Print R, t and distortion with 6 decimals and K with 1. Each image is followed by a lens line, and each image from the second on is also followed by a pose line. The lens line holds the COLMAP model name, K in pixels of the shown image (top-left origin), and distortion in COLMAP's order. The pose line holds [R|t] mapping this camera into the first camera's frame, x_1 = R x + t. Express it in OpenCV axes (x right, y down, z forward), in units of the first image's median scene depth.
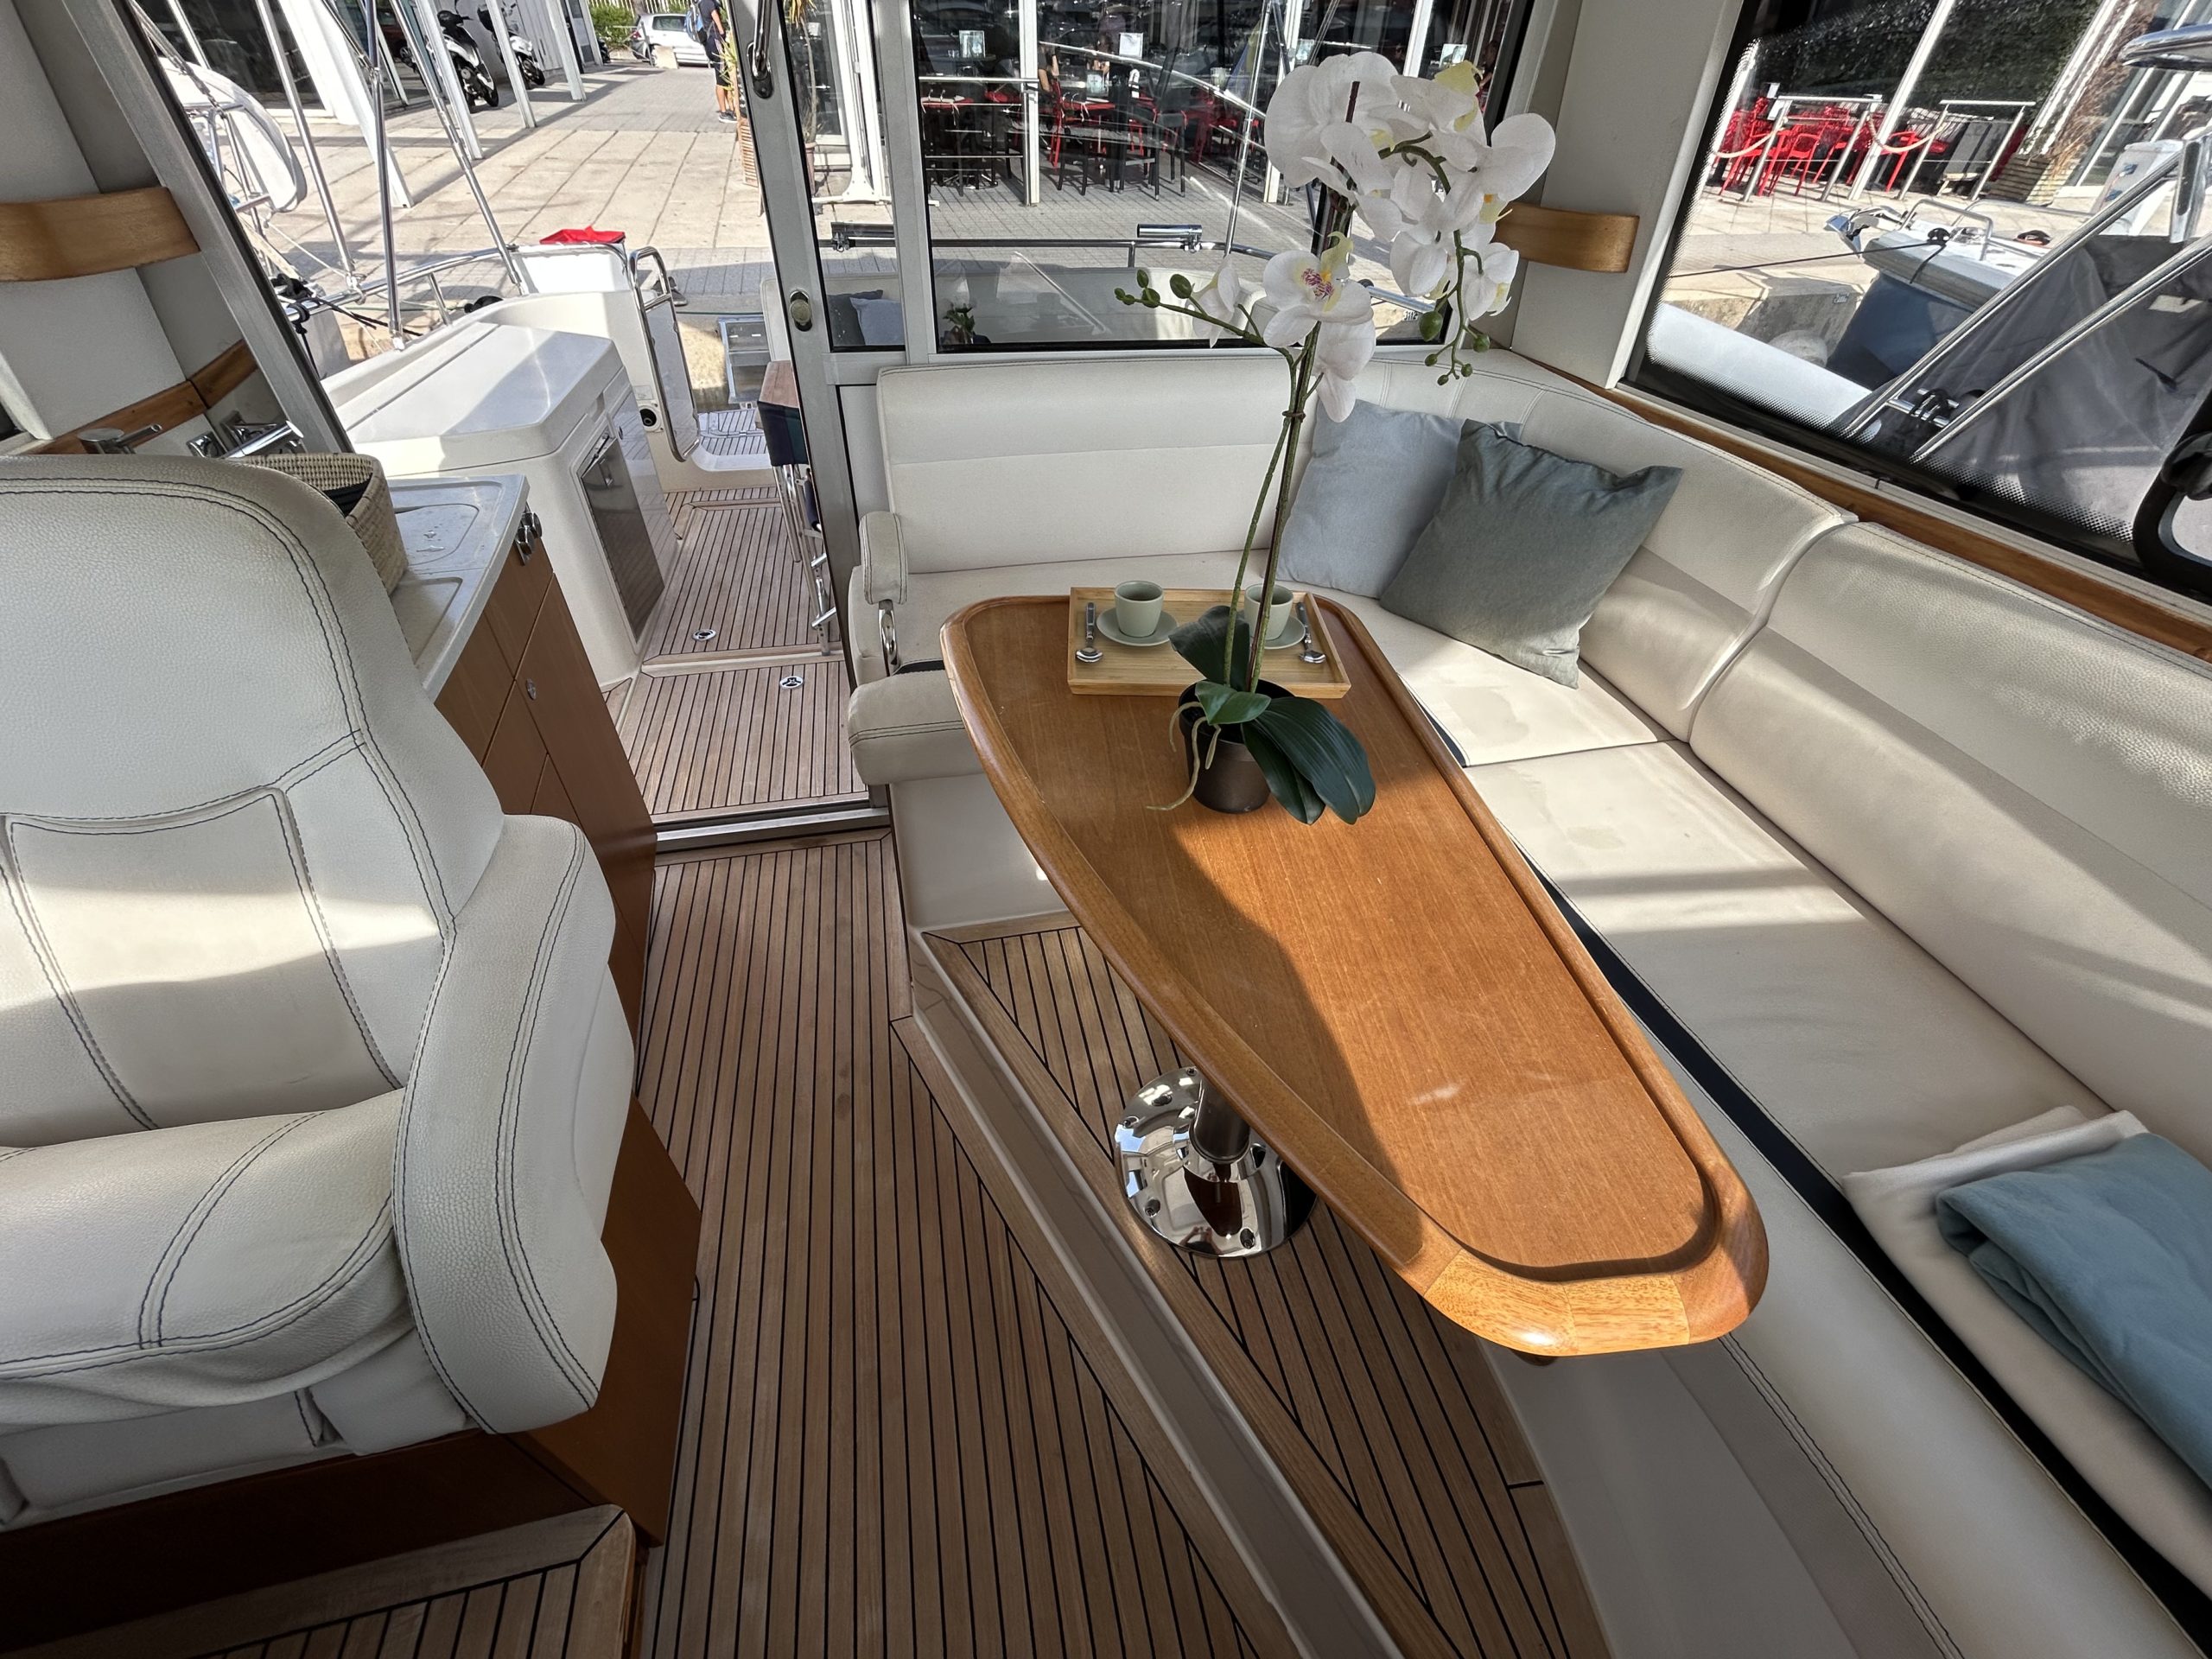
lens RADIAL K [[884.0, 0, 1101.2], [0, 884.0, 833.3], [0, 0, 1]] dist [-0.011581, 0.000295]
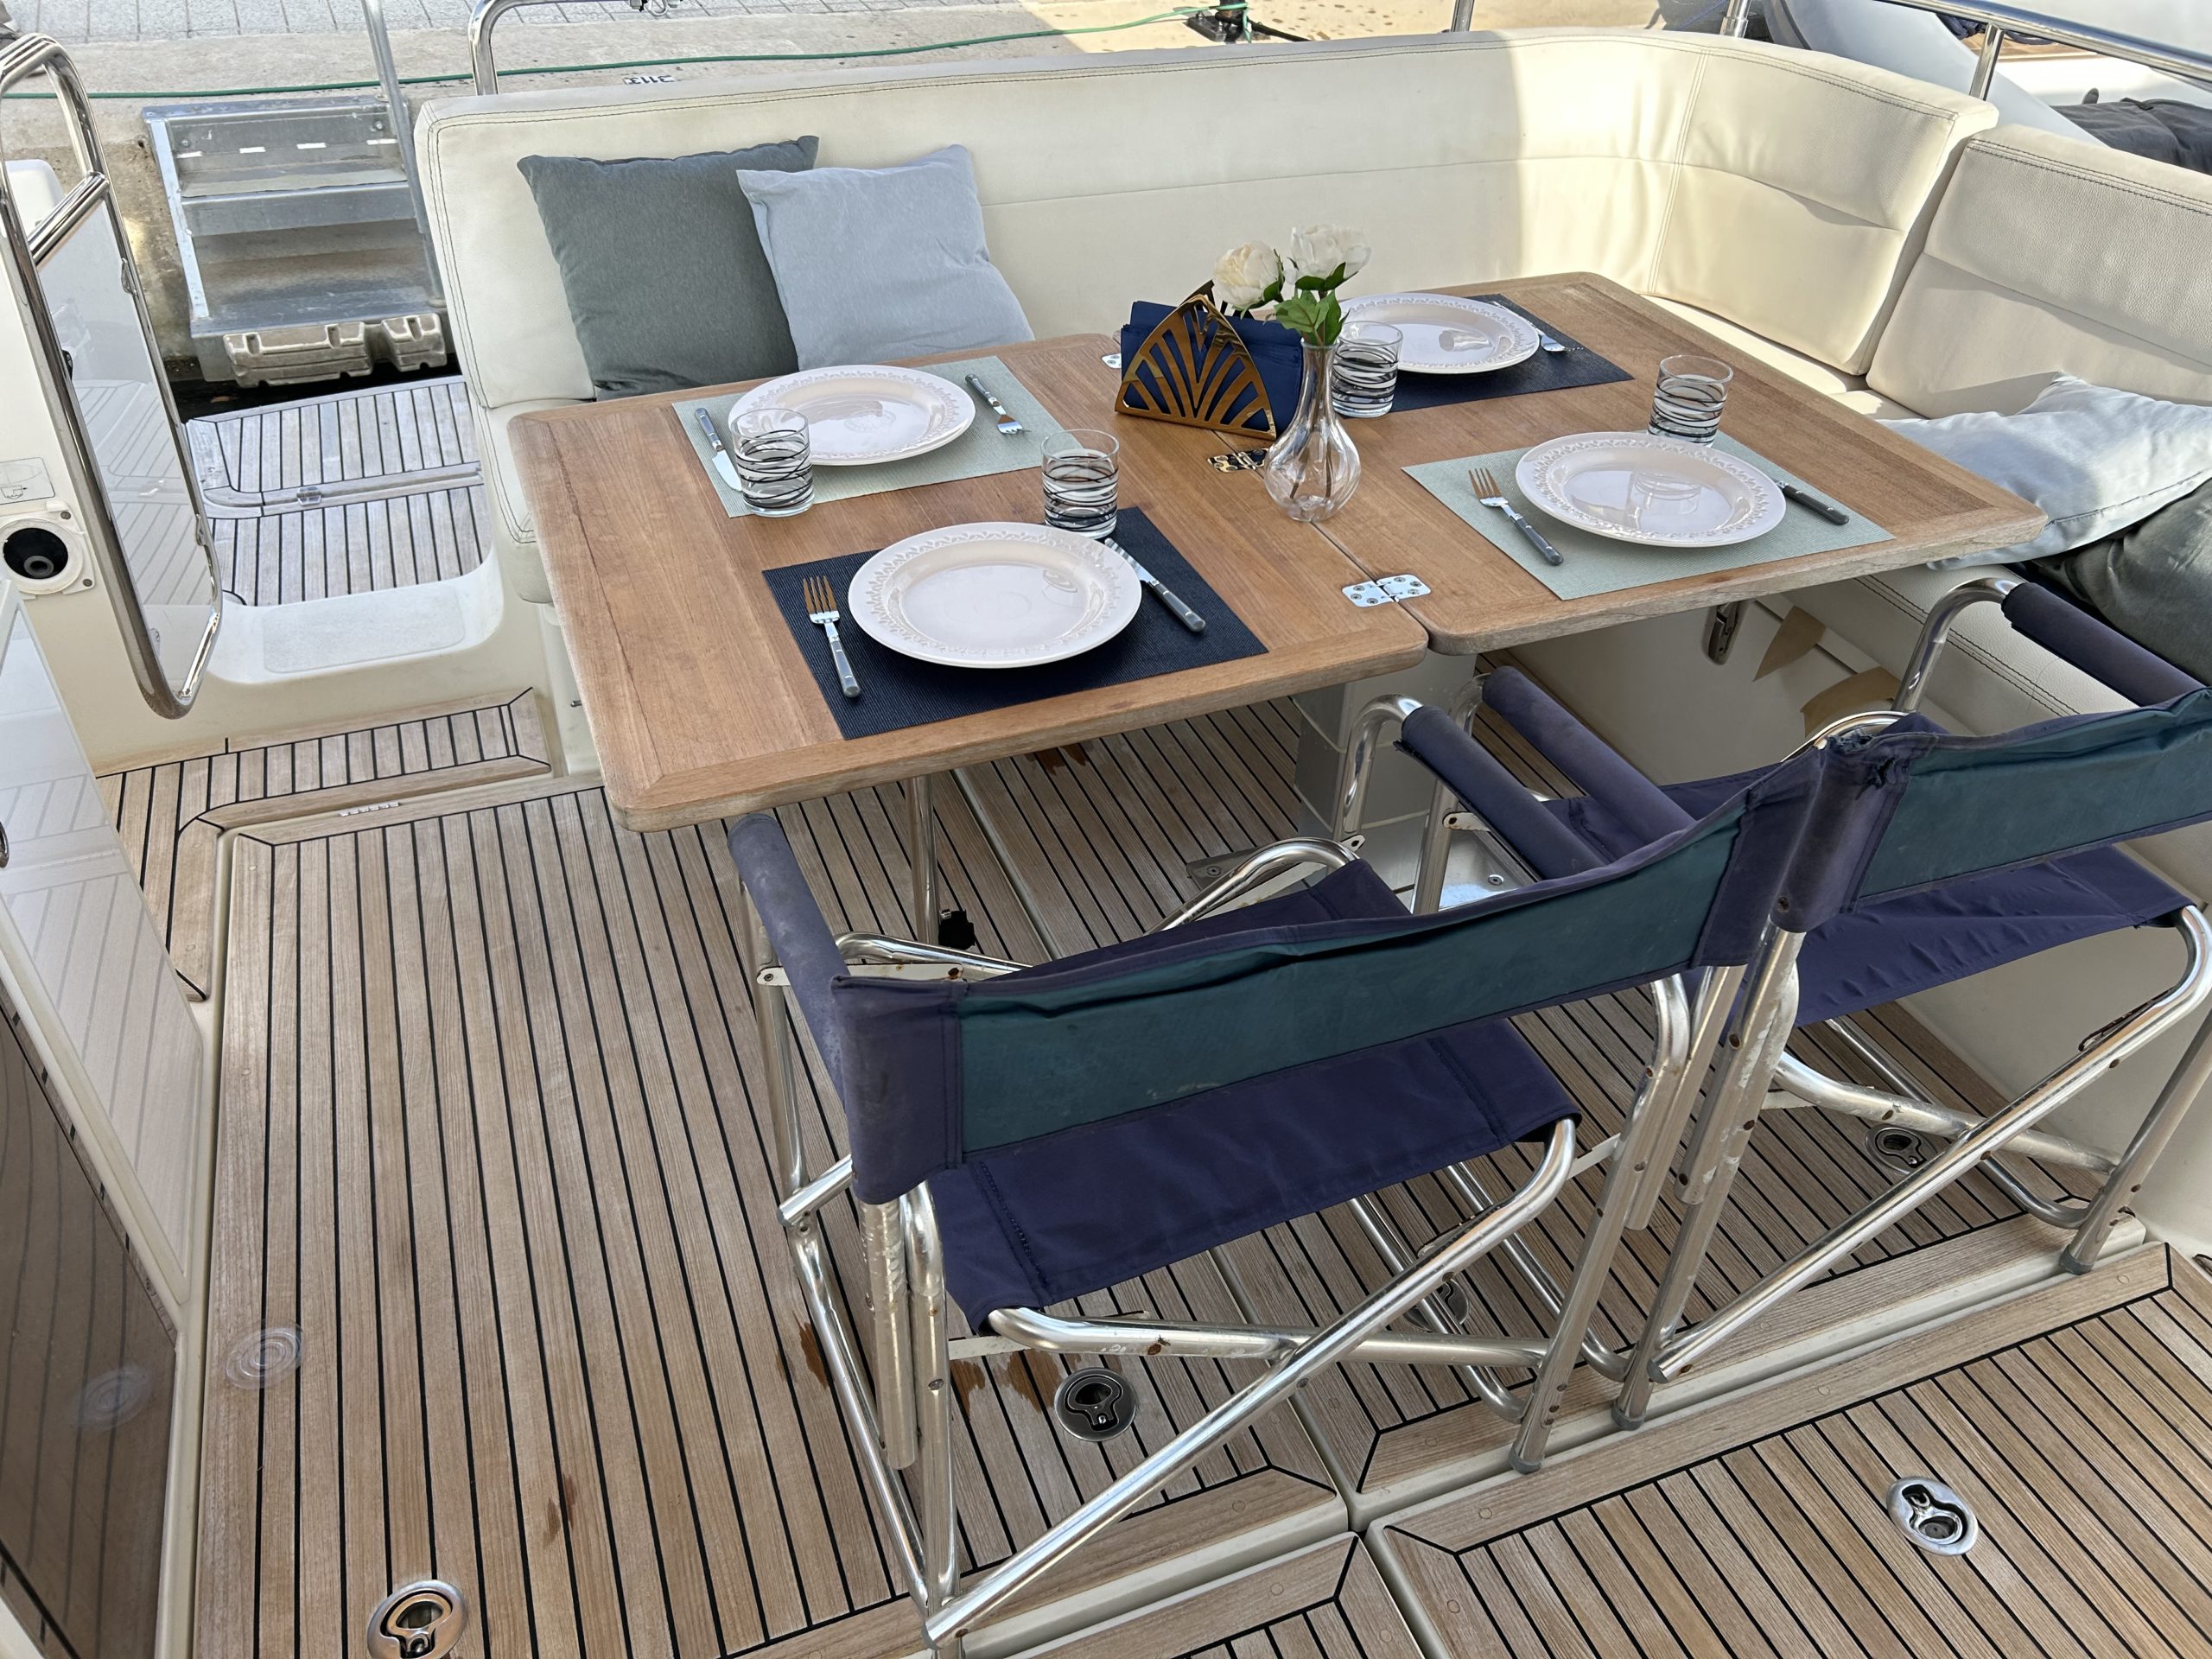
lens RADIAL K [[1630.4, 0, 1110.8], [0, 1630.4, 834.9], [0, 0, 1]] dist [0.056925, -0.080976]
pose [[0.987398, -0.091708, 0.128979, -0.269935], [0.099532, 0.993482, -0.055569, -0.359298], [-0.123042, 0.067706, 0.990089, 0.461464]]
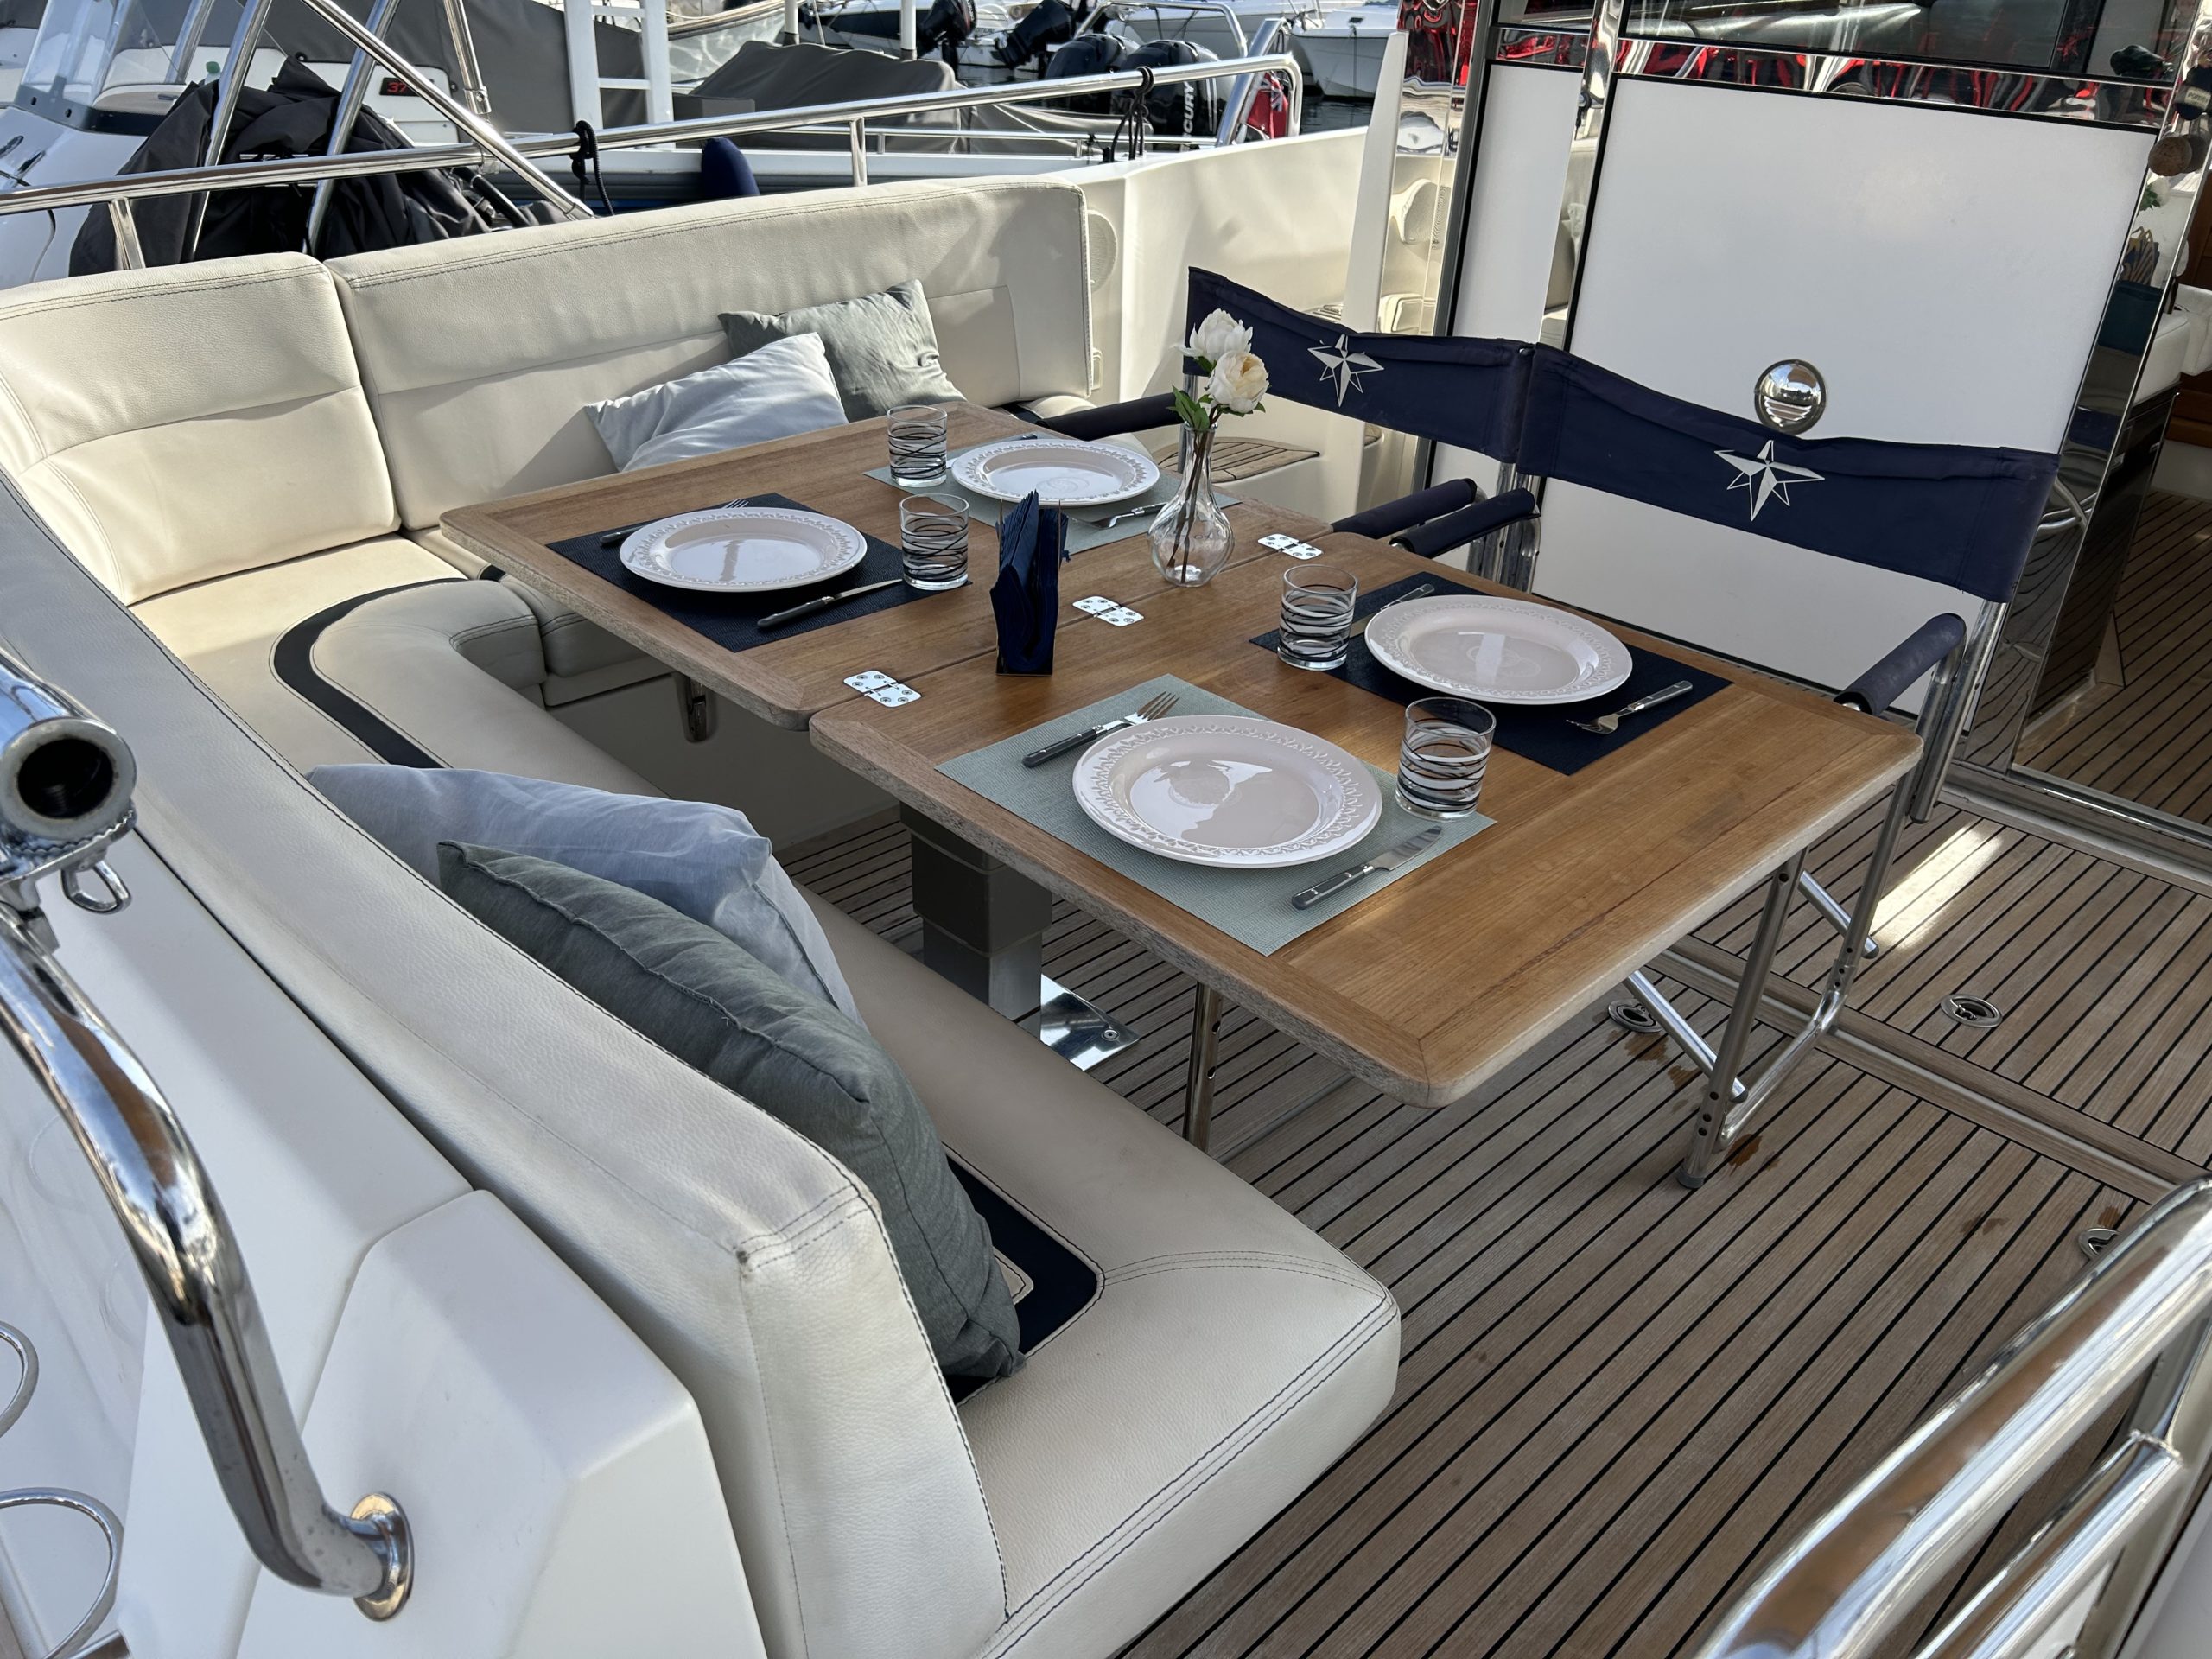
lens RADIAL K [[1630.4, 0, 1110.8], [0, 1630.4, 834.9], [0, 0, 1]] dist [0.056925, -0.080976]
pose [[-0.515498, -0.463363, 0.720802, -0.550518], [0.526870, 0.491990, 0.693076, -0.813383], [-0.675773, 0.737048, -0.009488, 1.001068]]
